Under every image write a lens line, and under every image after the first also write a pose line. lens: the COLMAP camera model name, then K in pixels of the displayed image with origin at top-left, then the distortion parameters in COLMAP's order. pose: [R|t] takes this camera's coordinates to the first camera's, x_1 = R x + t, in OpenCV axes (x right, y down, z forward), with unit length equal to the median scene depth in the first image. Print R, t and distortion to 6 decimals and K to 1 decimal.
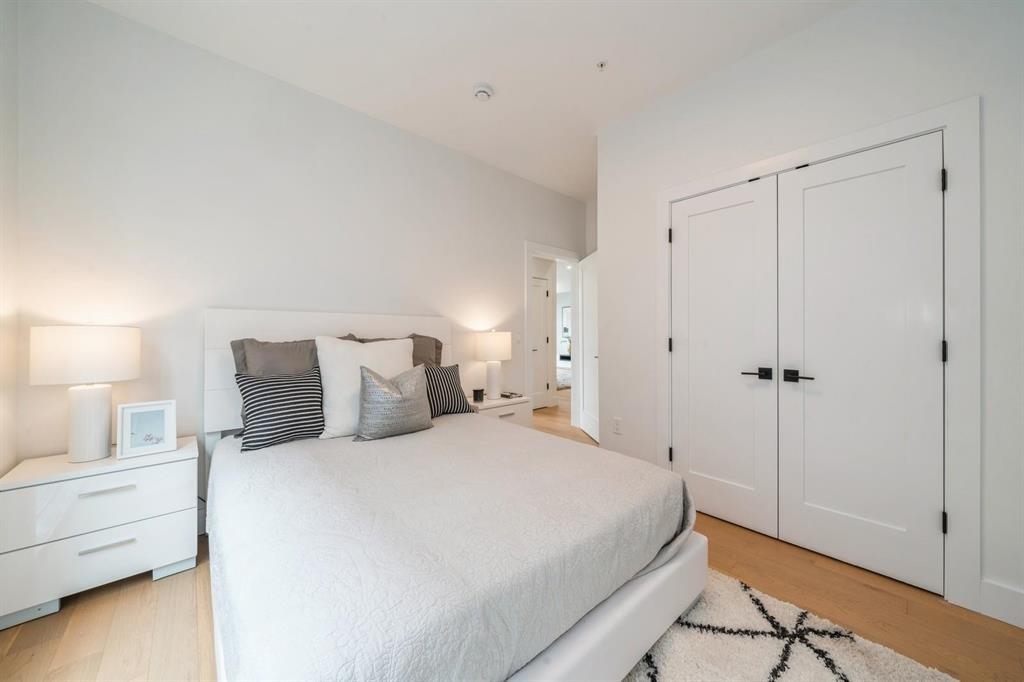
lens RADIAL K [[360.7, 0, 520.3], [0, 360.7, 332.5], [0, 0, 1]] dist [0.006726, 0.000013]
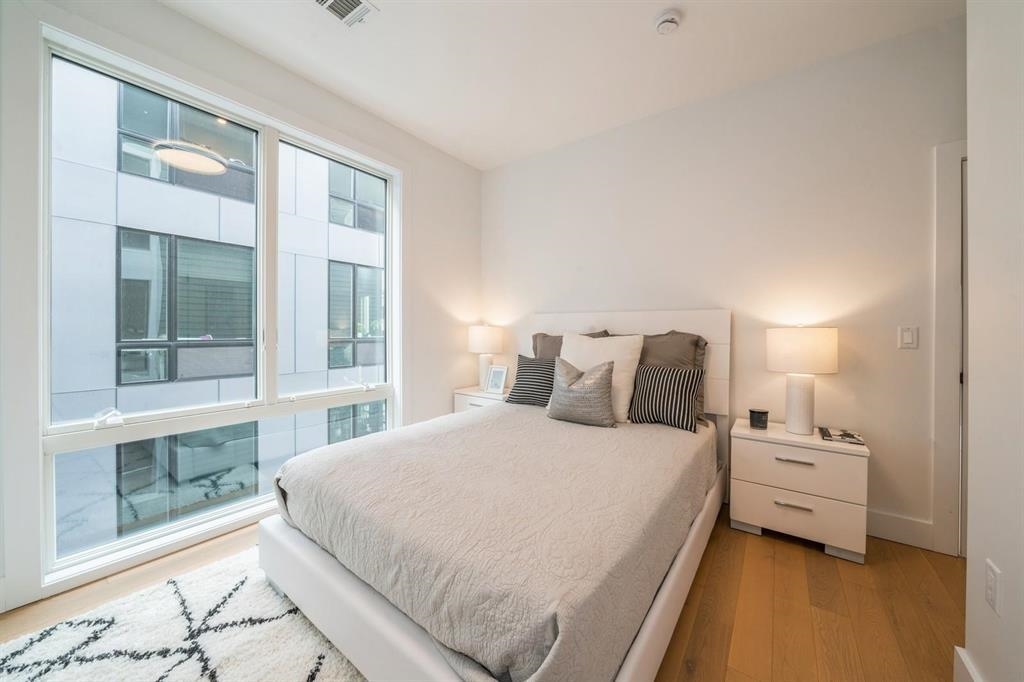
lens RADIAL K [[353.7, 0, 524.4], [0, 353.7, 330.4], [0, 0, 1]] dist [-0.001345, -0.000022]
pose [[0.213876, -0.001179, -0.976860, 0.480796], [0.001244, 0.999999, -0.000934, 0.004047], [0.976860, -0.001016, 0.213877, 0.441878]]
